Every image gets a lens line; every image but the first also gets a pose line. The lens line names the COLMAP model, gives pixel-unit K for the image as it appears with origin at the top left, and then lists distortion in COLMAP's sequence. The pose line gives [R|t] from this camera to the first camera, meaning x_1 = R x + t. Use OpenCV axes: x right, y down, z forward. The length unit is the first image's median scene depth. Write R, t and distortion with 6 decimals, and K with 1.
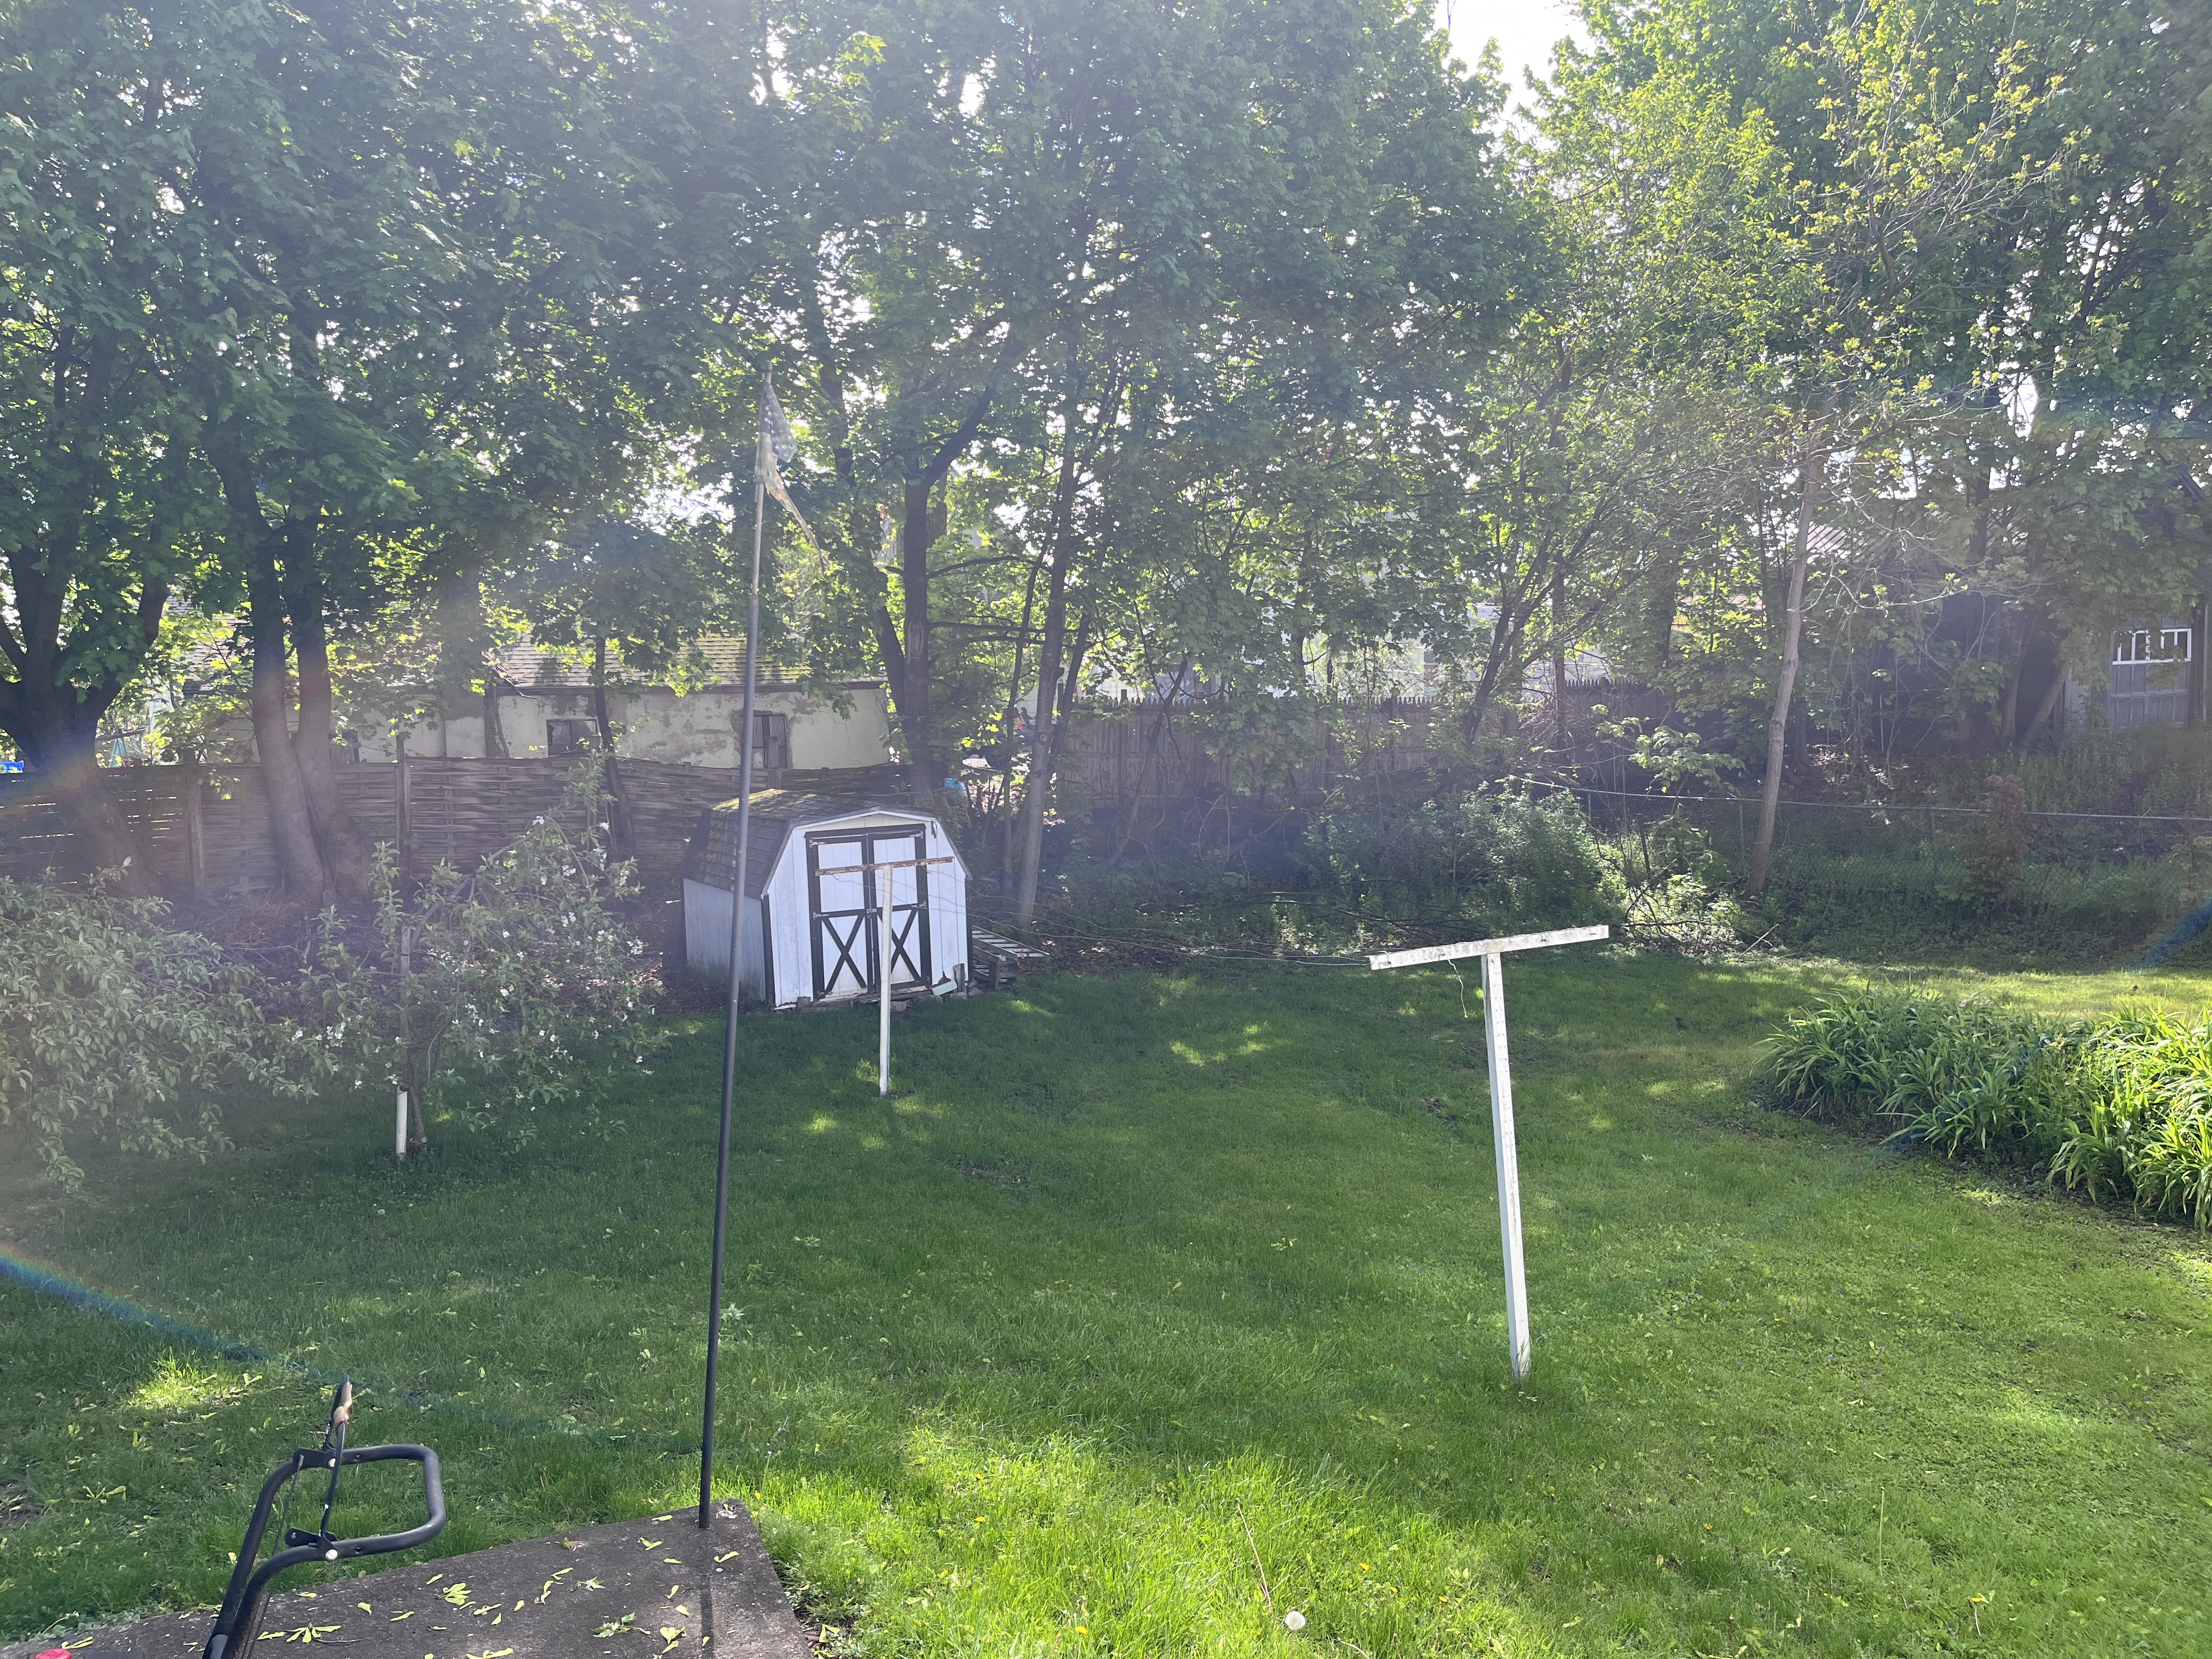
lens RADIAL K [[1678.8, 0, 1087.8], [0, 1678.8, 845.1], [0, 0, 1]] dist [0.062752, -0.081291]
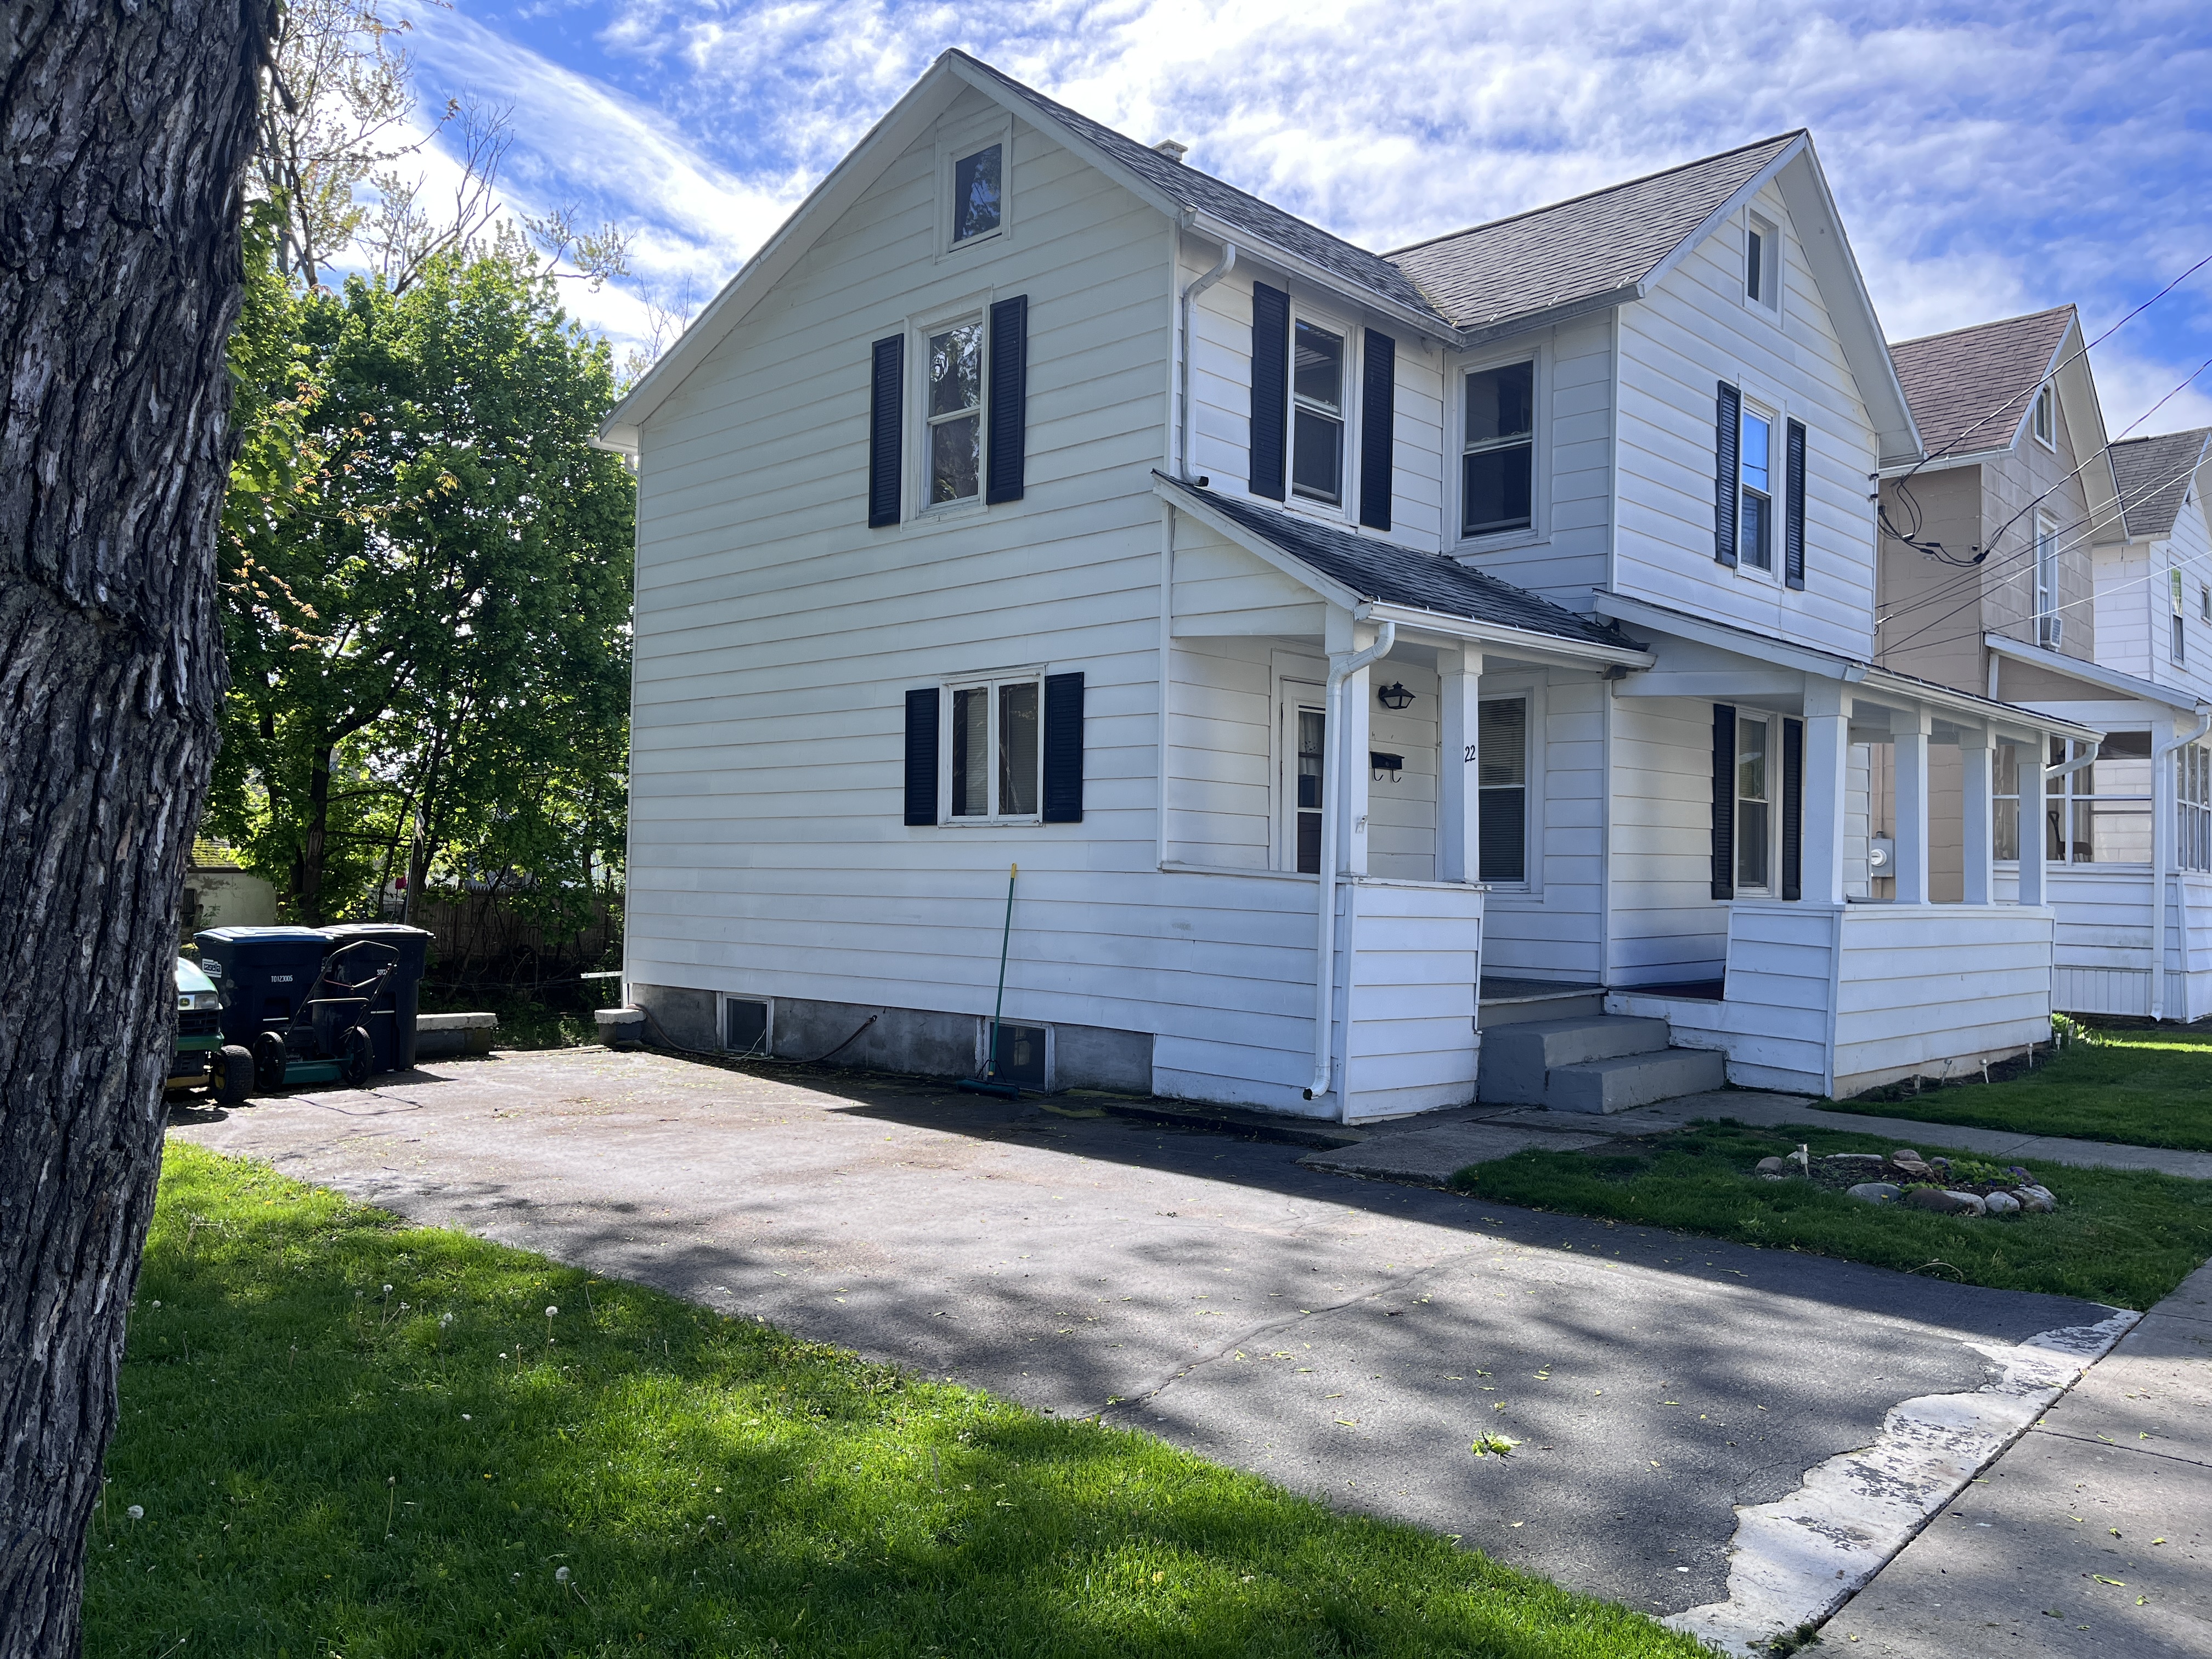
lens RADIAL K [[1678.8, 0, 1100.7], [0, 1678.8, 848.3], [0, 0, 1]] dist [0.062752, -0.081291]
pose [[0.919449, 0.043838, 0.390758, -0.050278], [0.002160, 0.993188, -0.116504, 0.059853], [-0.393203, 0.107963, 0.913091, -0.642543]]
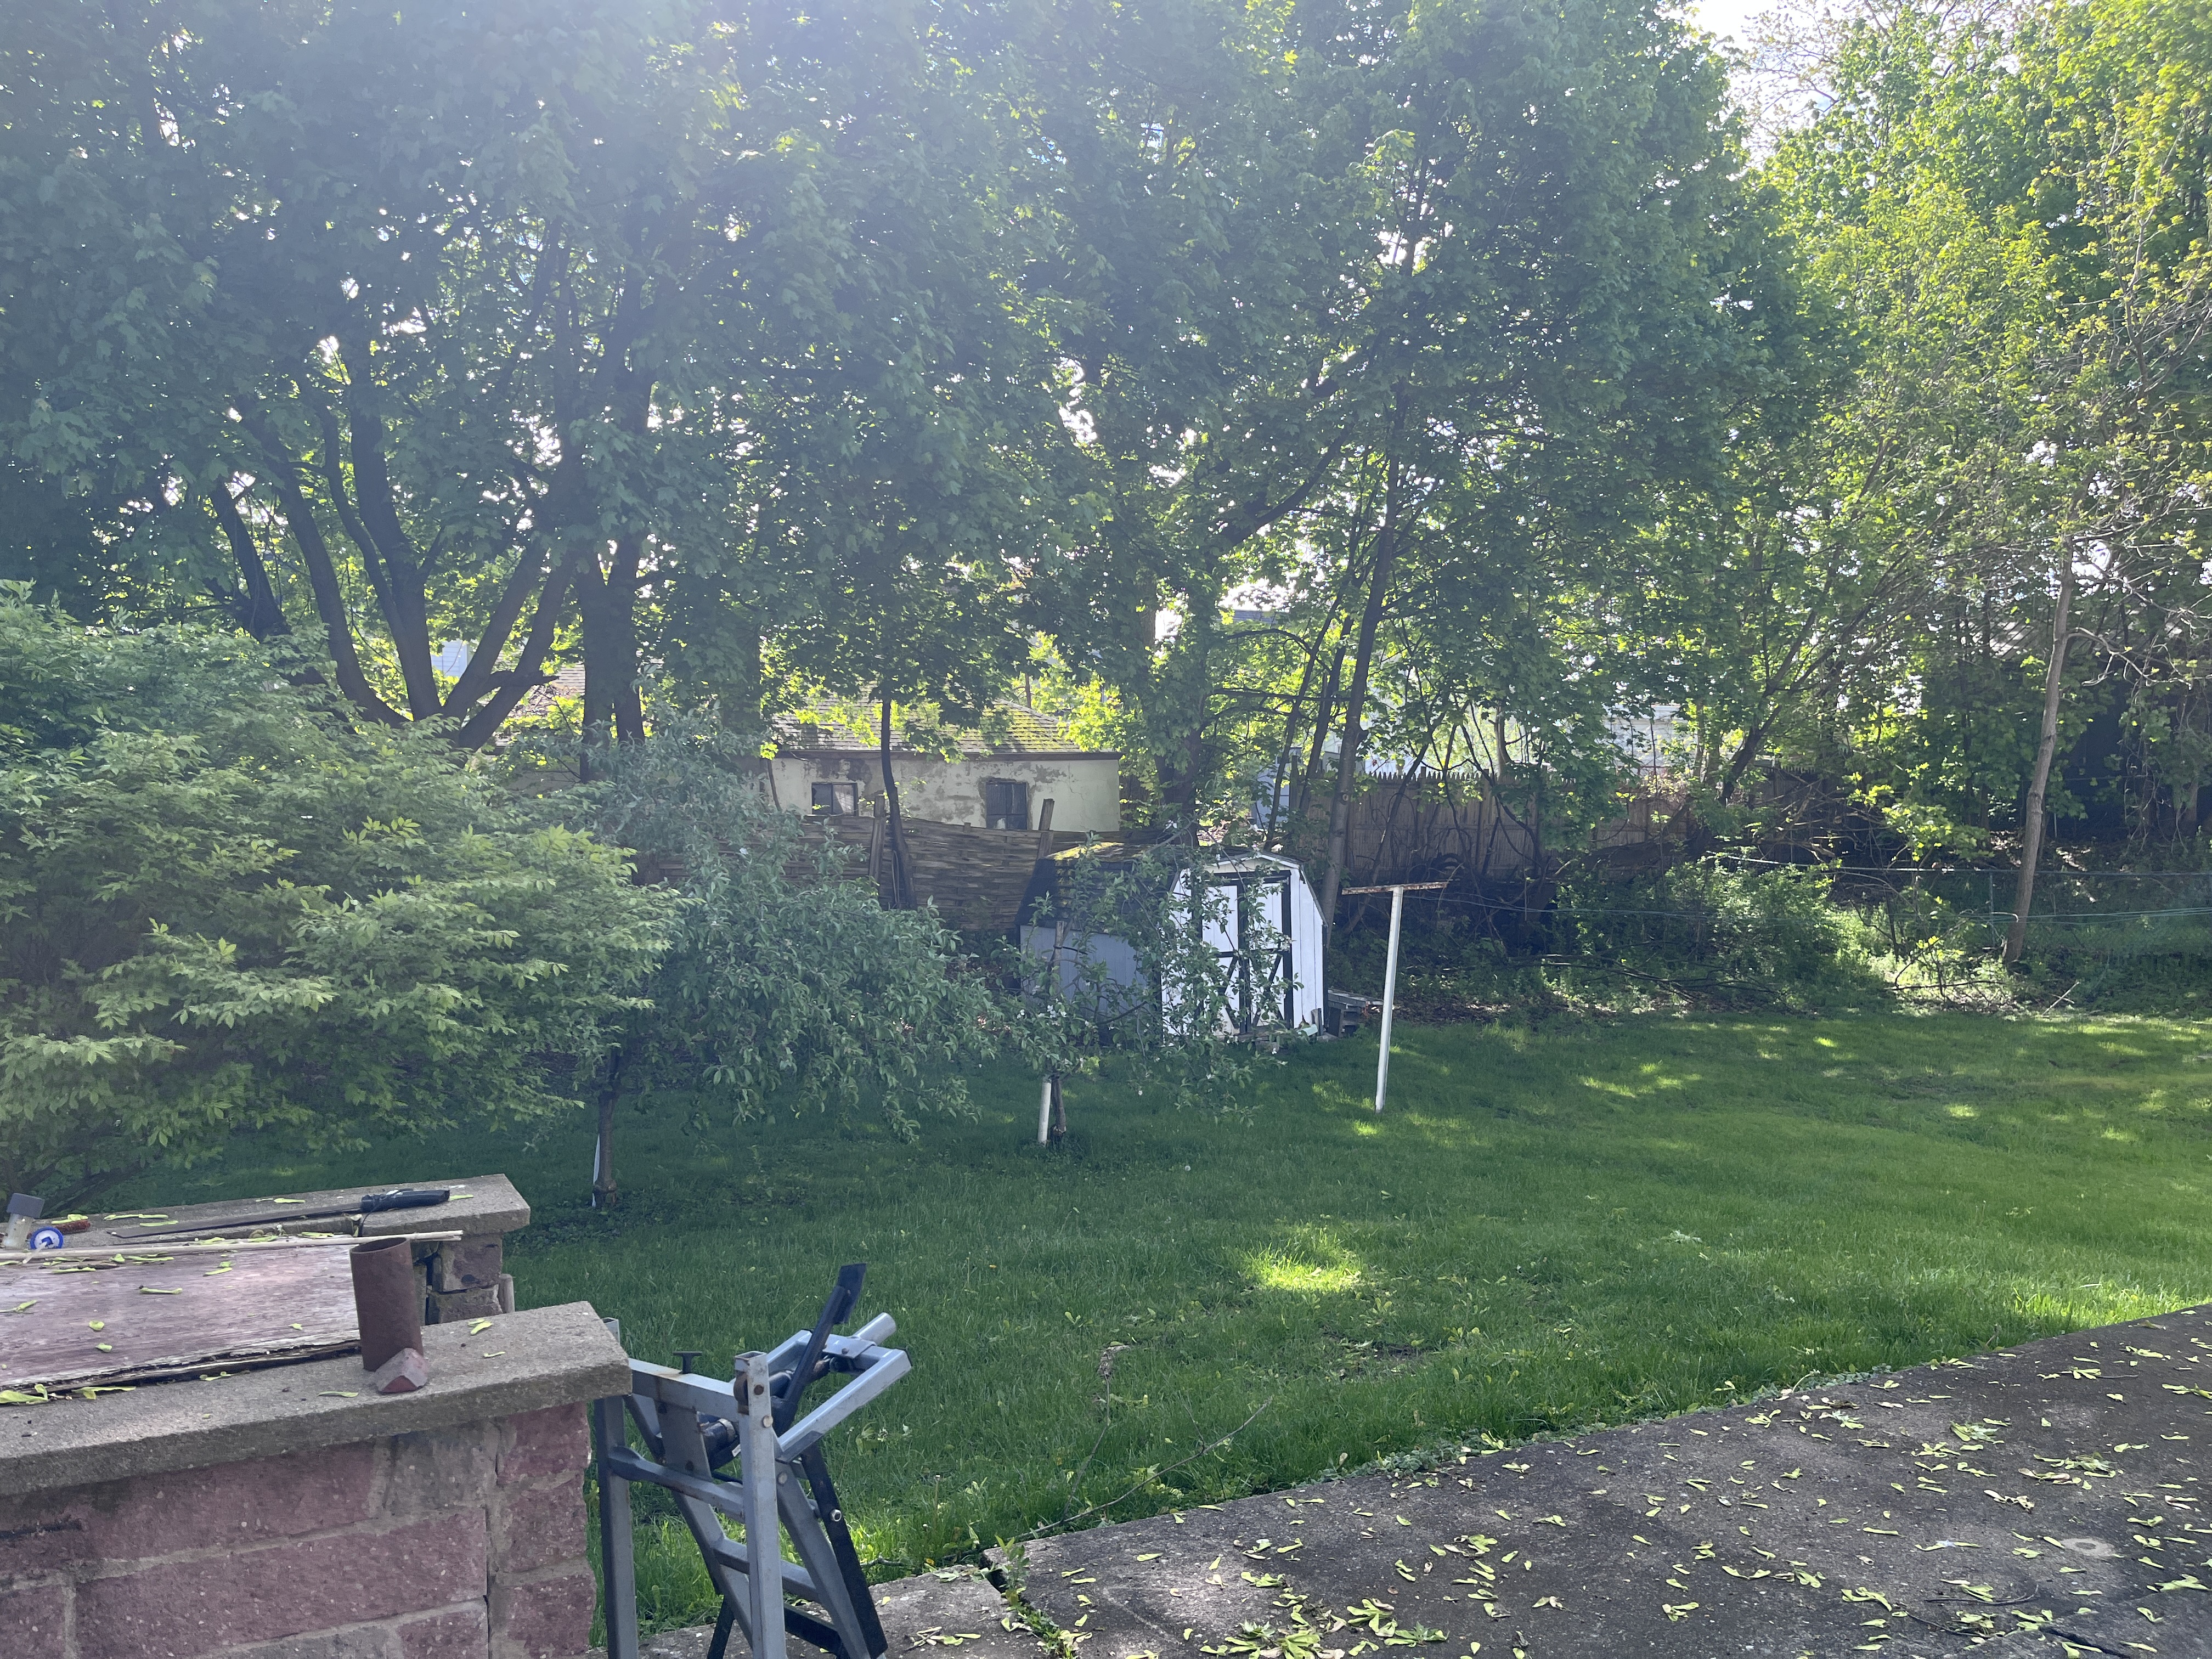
lens RADIAL K [[1678.8, 0, 1105.8], [0, 1678.8, 828.6], [0, 0, 1]] dist [0.062752, -0.081291]
pose [[0.999110, 0.011643, 0.040537, -0.196270], [-0.008362, 0.996746, -0.080174, 0.035400], [-0.041339, 0.079763, 0.995956, -0.016107]]
